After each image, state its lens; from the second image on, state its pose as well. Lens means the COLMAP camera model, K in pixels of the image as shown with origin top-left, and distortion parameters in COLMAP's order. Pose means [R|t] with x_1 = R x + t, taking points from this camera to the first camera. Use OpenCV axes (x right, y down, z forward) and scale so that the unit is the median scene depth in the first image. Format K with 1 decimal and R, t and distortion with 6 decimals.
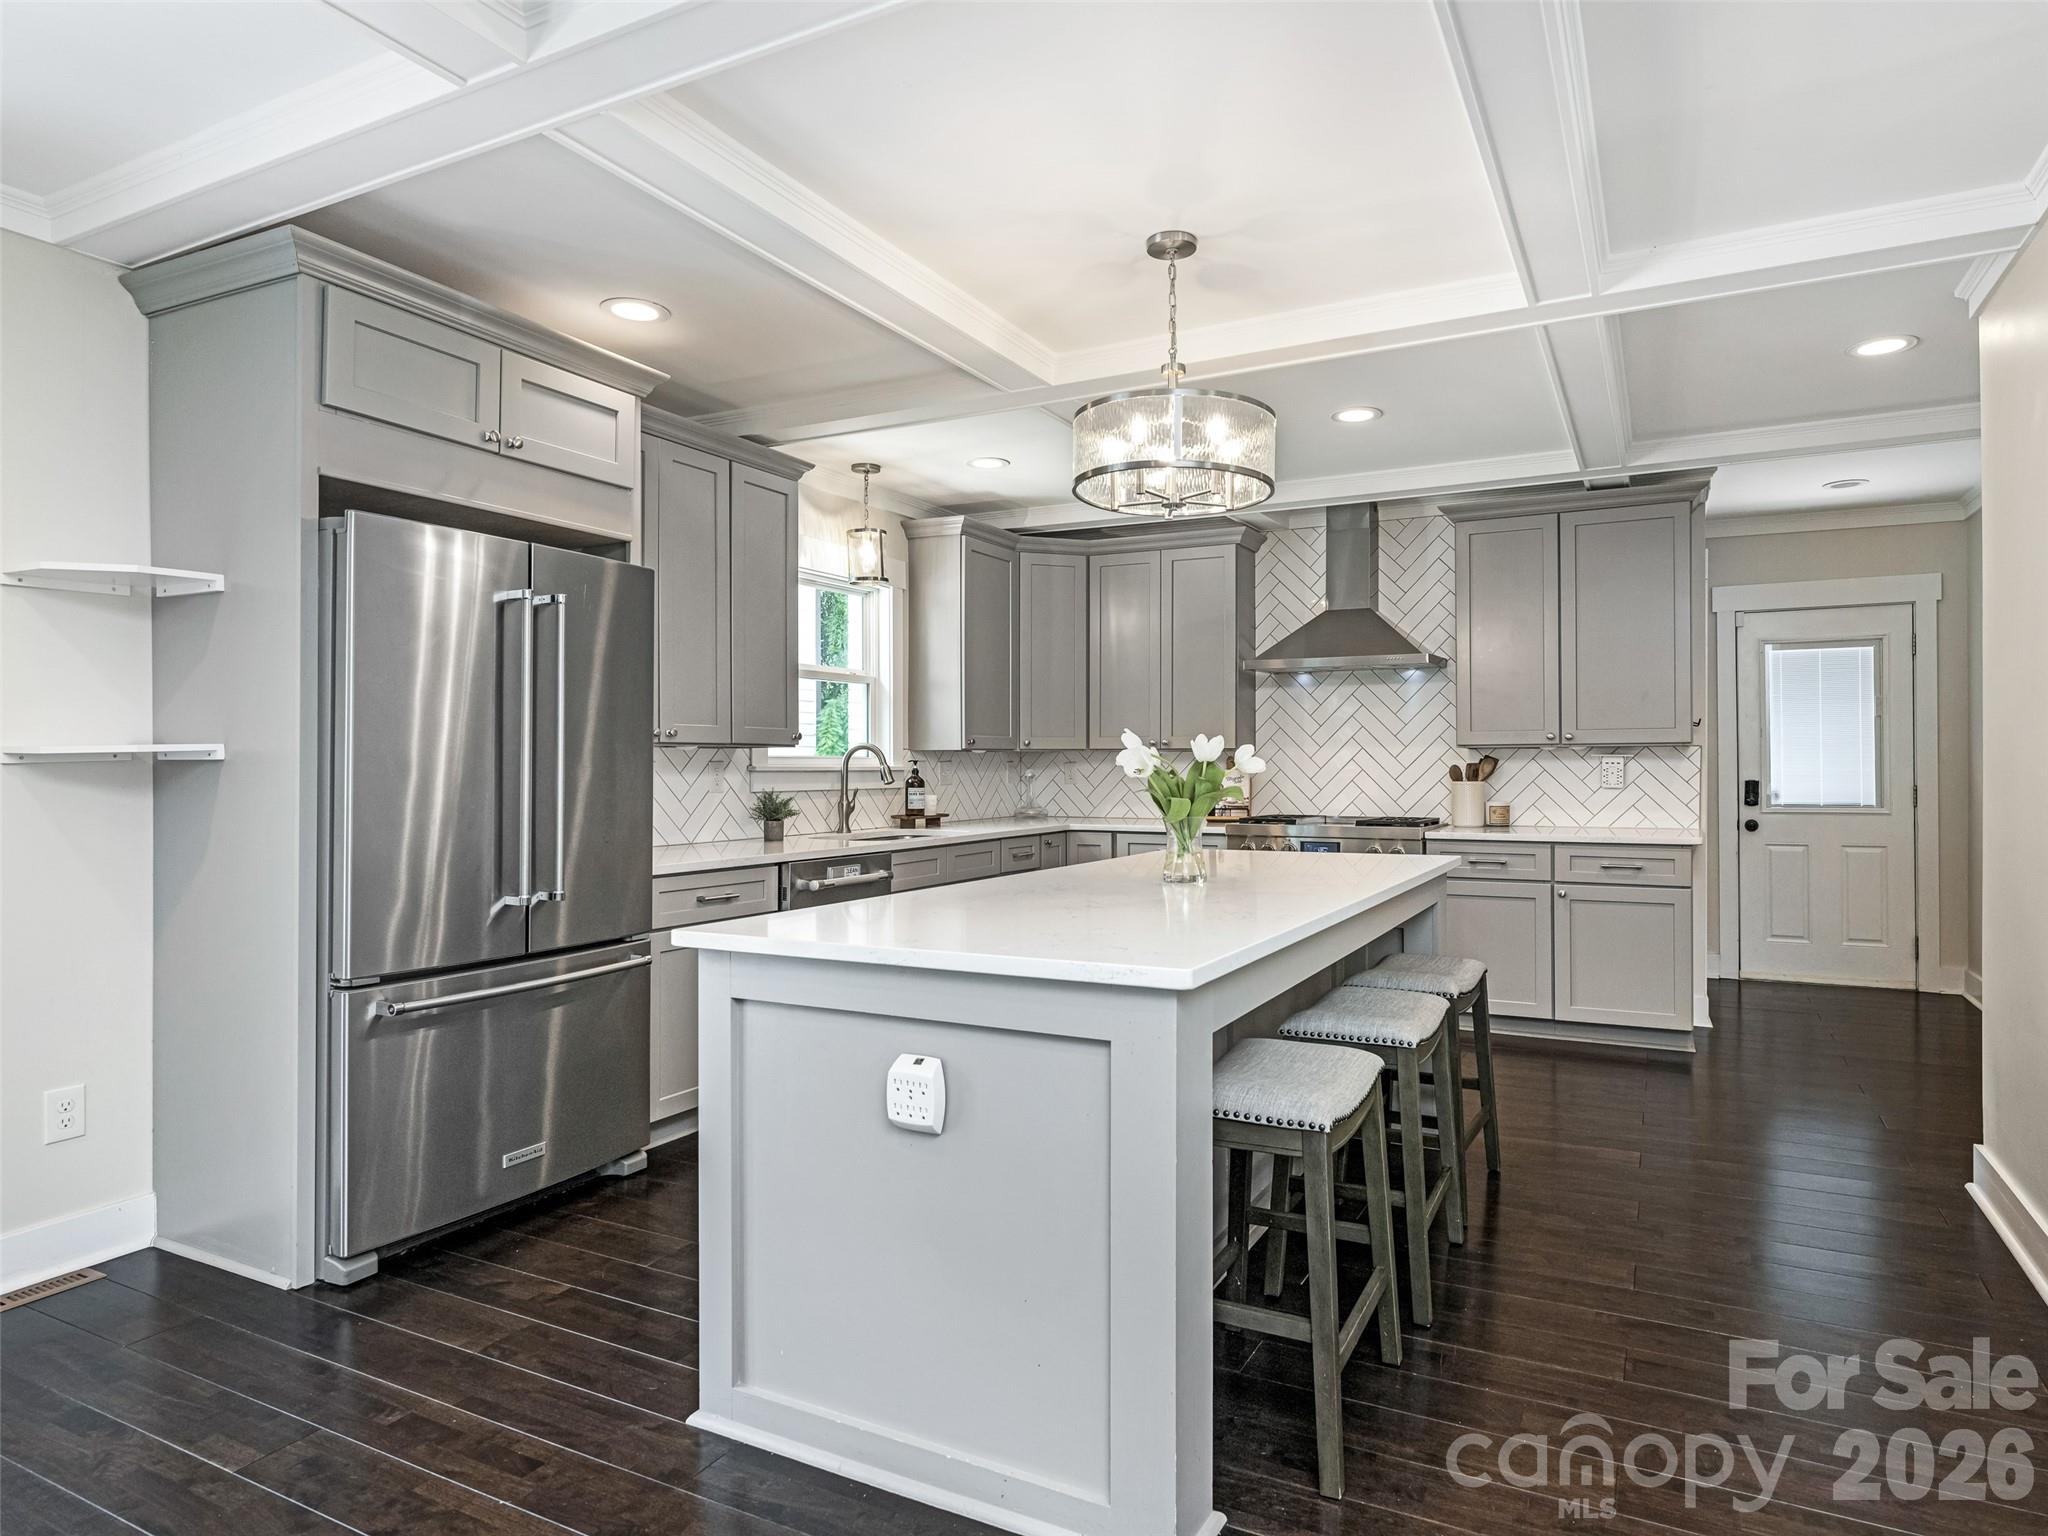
lens RADIAL K [[1196.6, 0, 1047.7], [0, 1196.6, 757.7], [0, 0, 1]] dist [-0.002180, 0.002369]
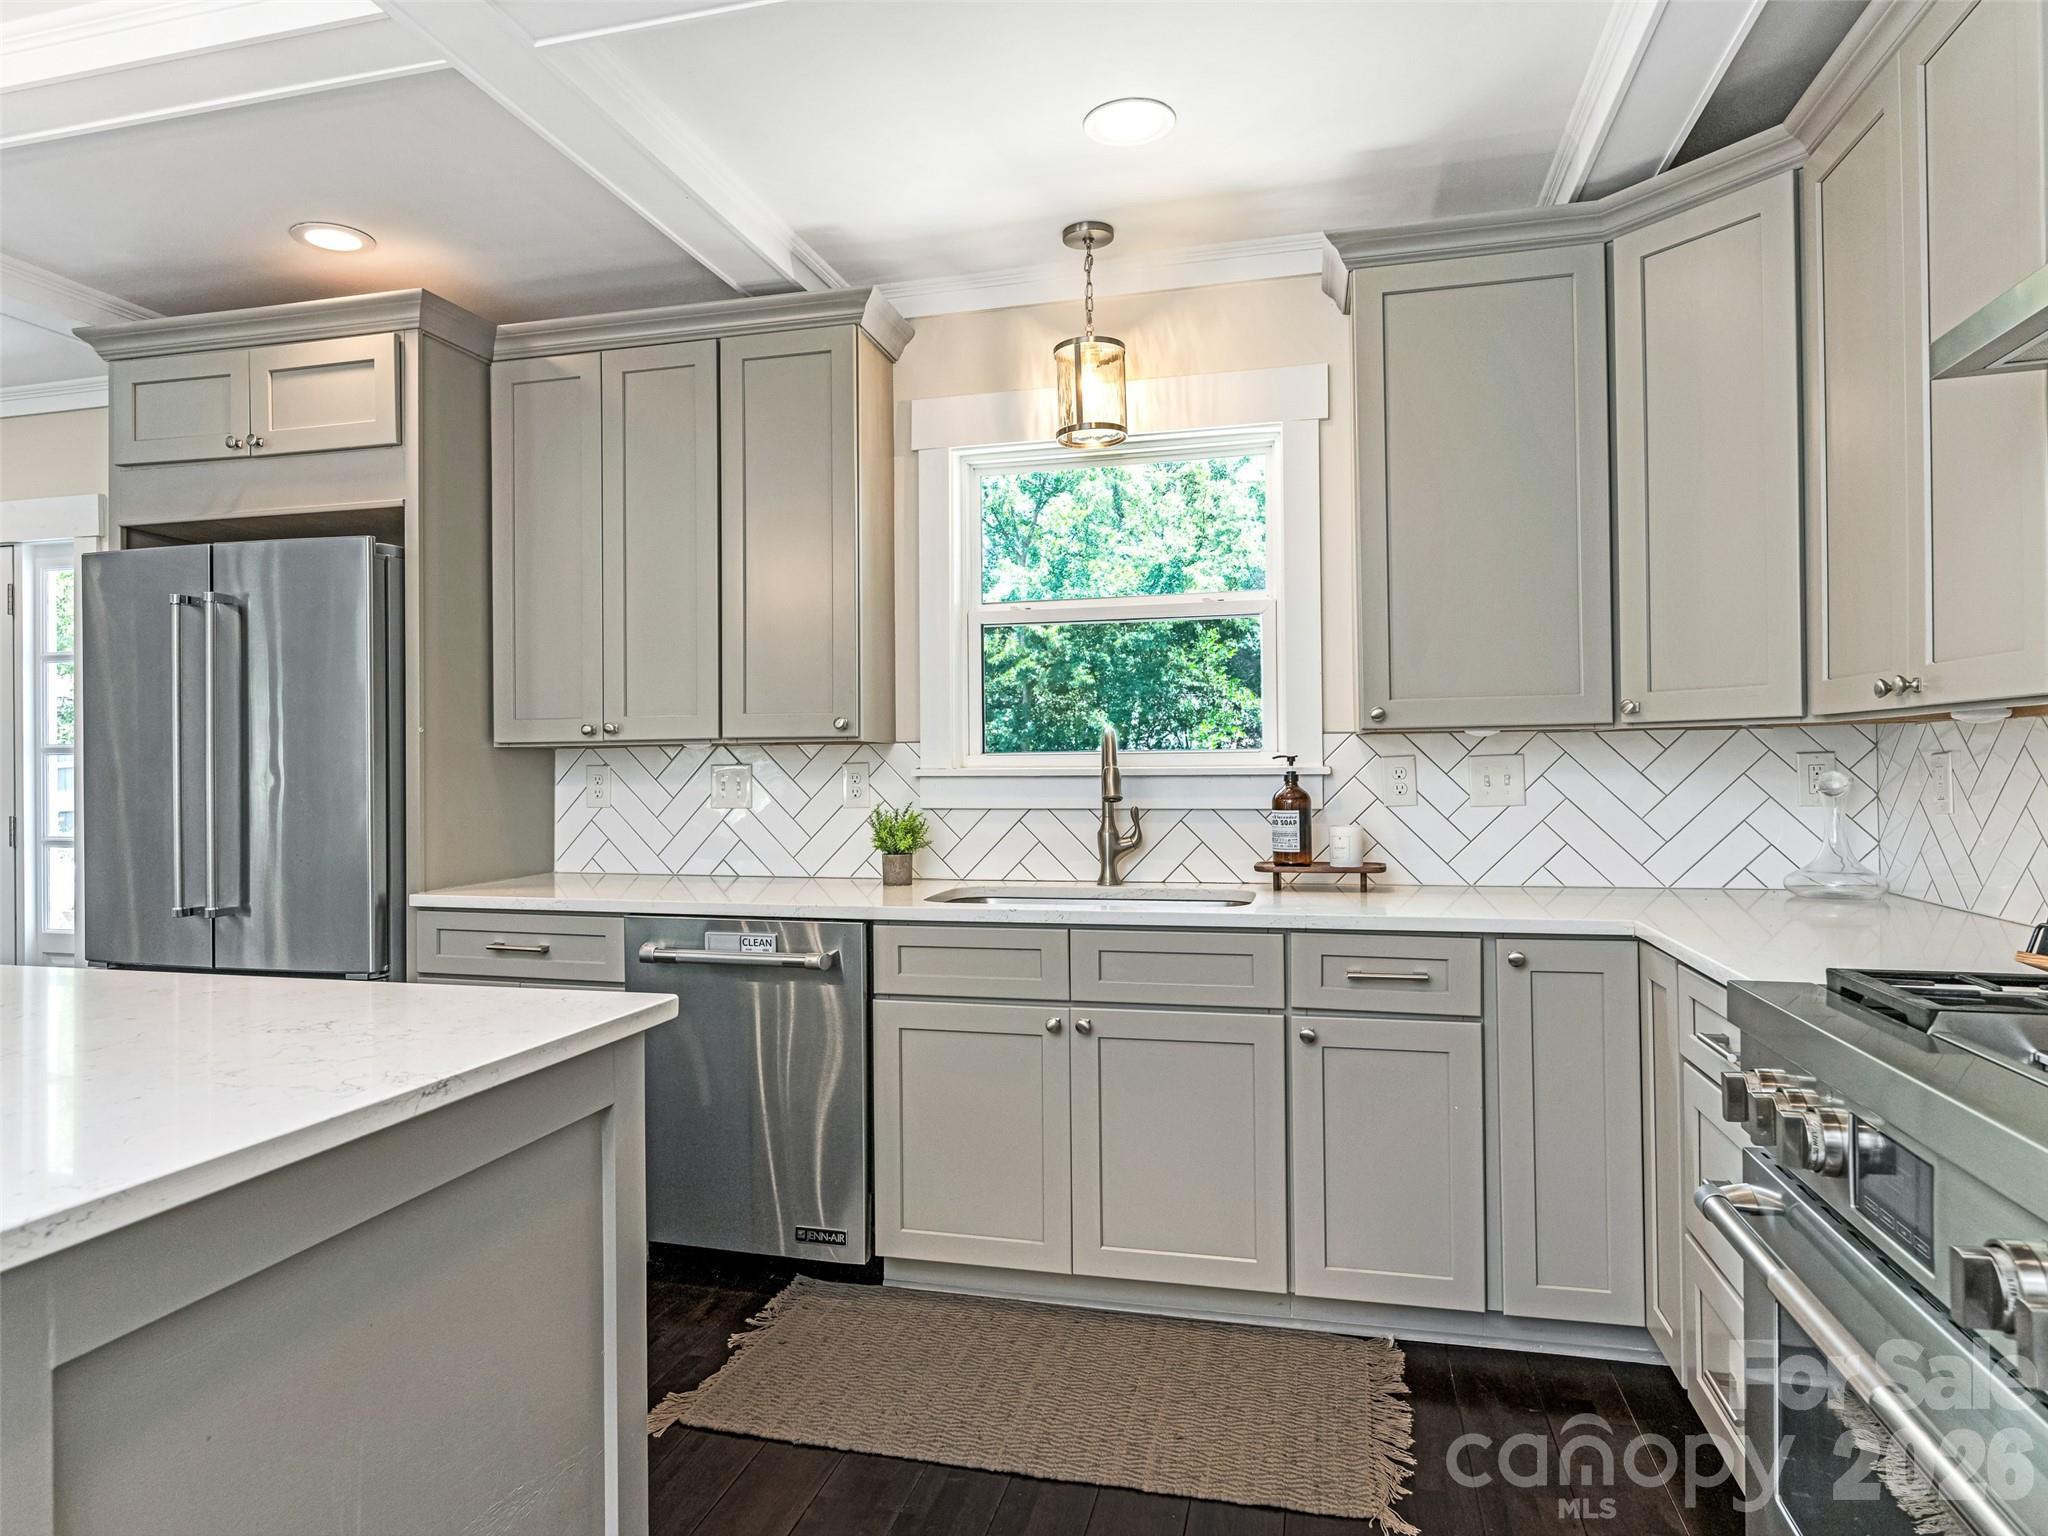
lens RADIAL K [[1290.1, 0, 1007.8], [0, 1290.1, 763.2], [0, 0, 1]] dist [0.004022, -0.001854]
pose [[0.213523, -0.002730, -0.976934, 0.396444], [0.014679, 0.999892, 0.000414, 0.003331], [0.976828, -0.014429, 0.213540, 0.771164]]
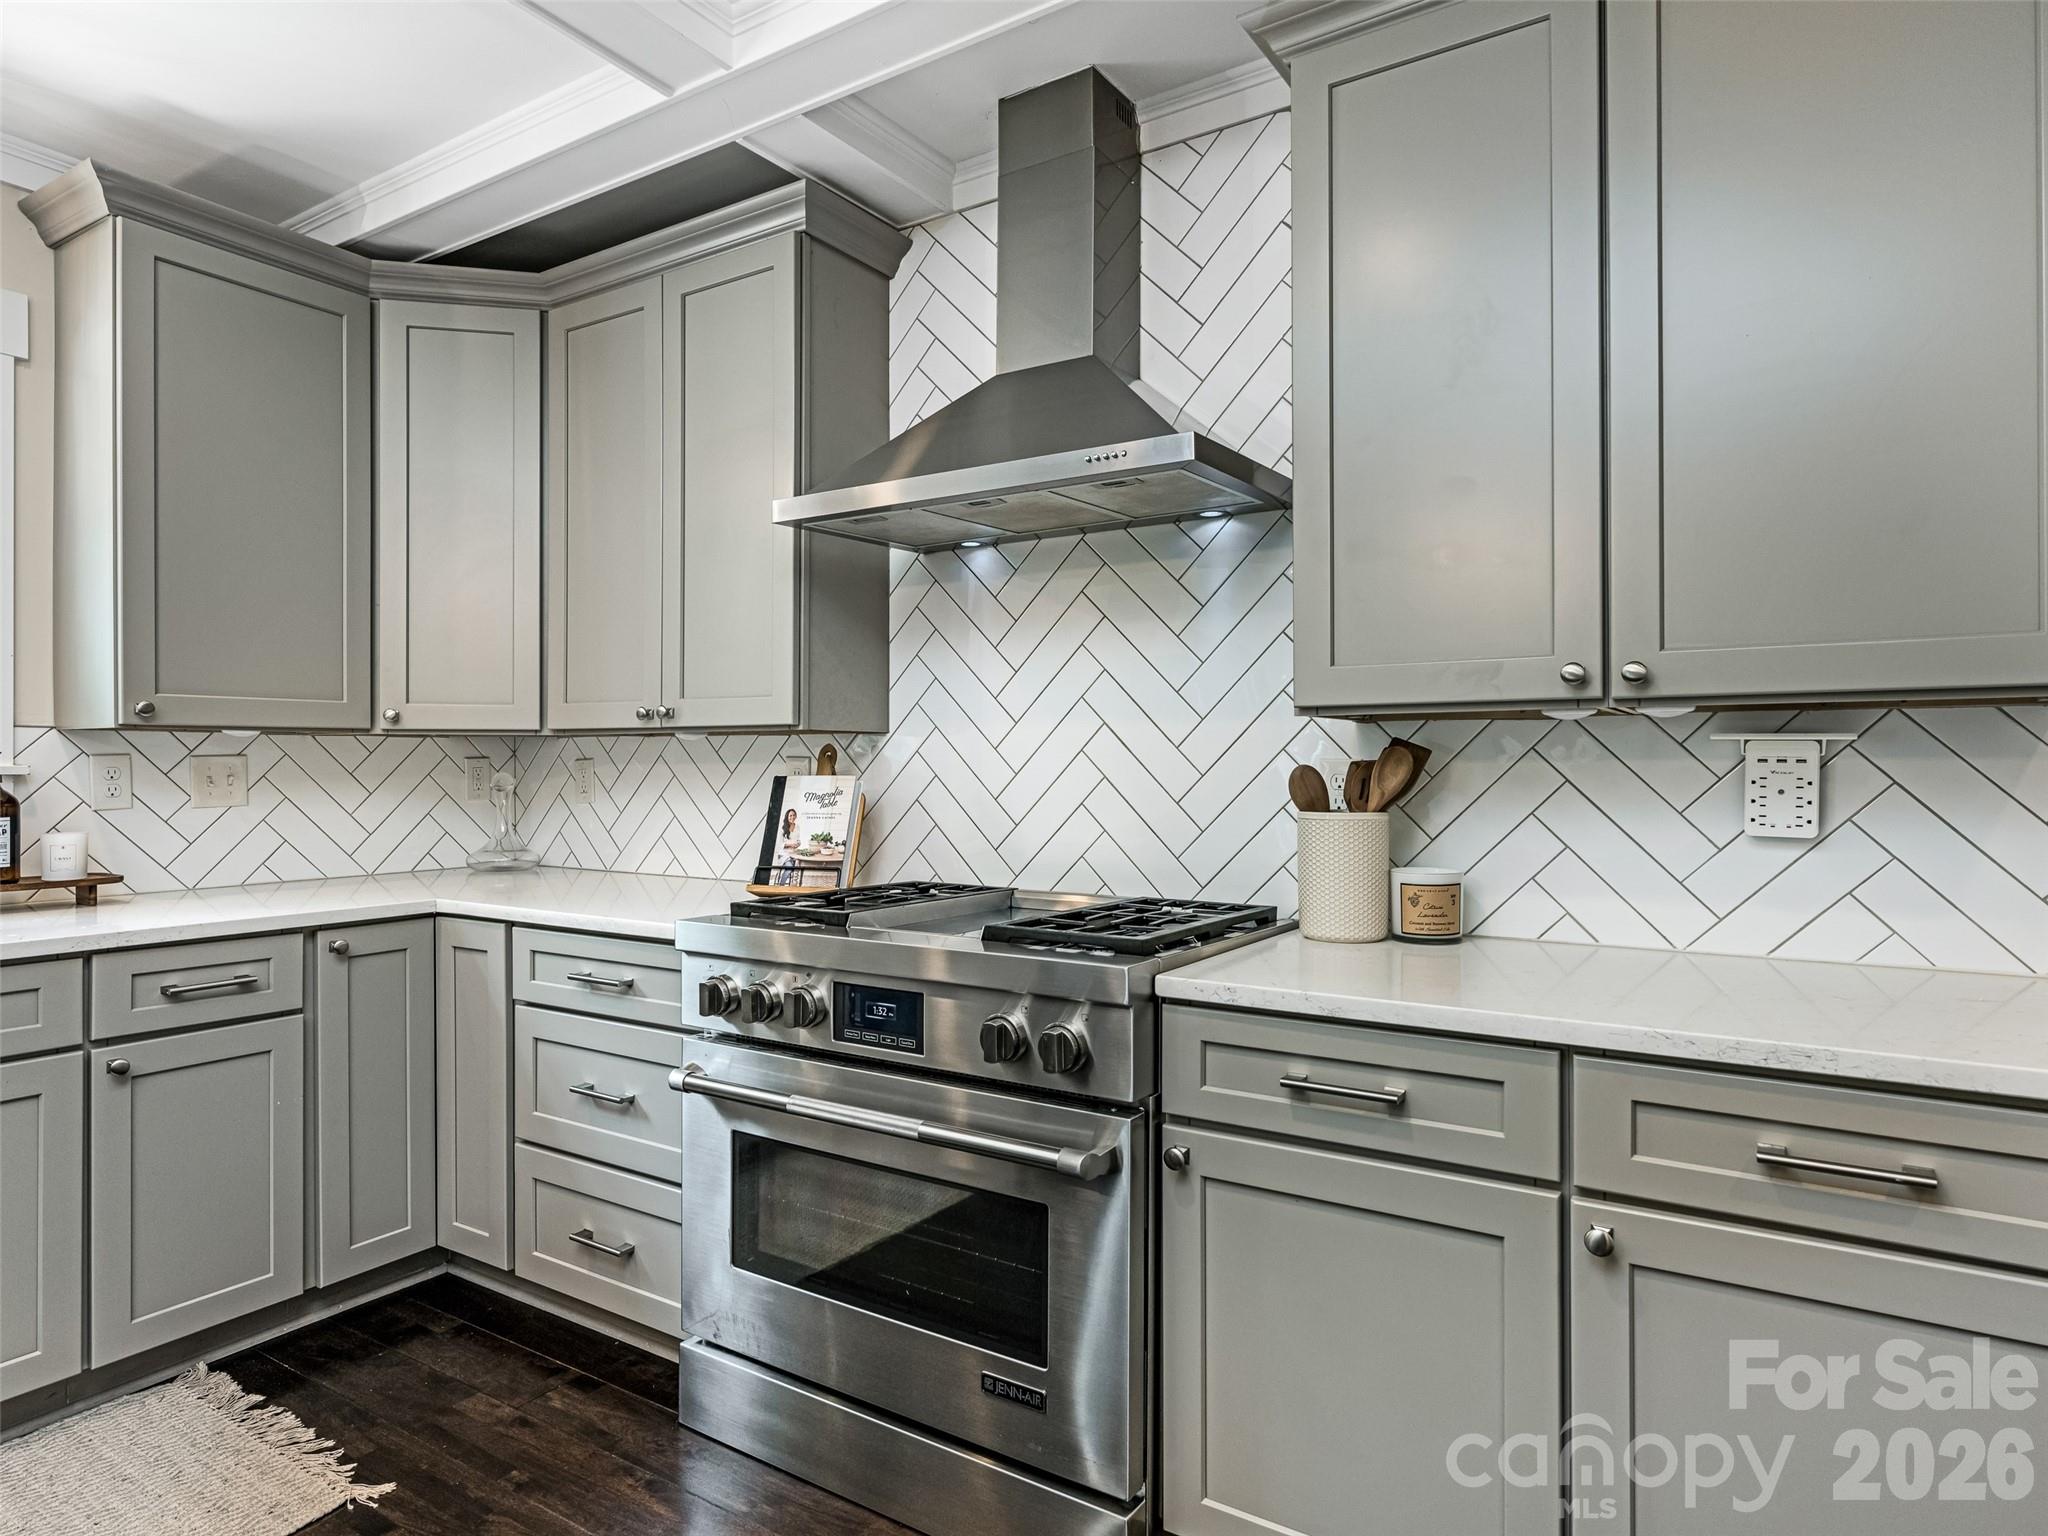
lens RADIAL K [[1192.2, 0, 983.6], [0, 1192.2, 758.4], [0, 0, 1]] dist [-0.002927, -0.001644]
pose [[0.992386, 0.000886, -0.123161, 0.288242], [-0.000693, 0.999998, 0.001610, 0.003393], [0.123162, -0.001513, 0.992385, 0.632642]]
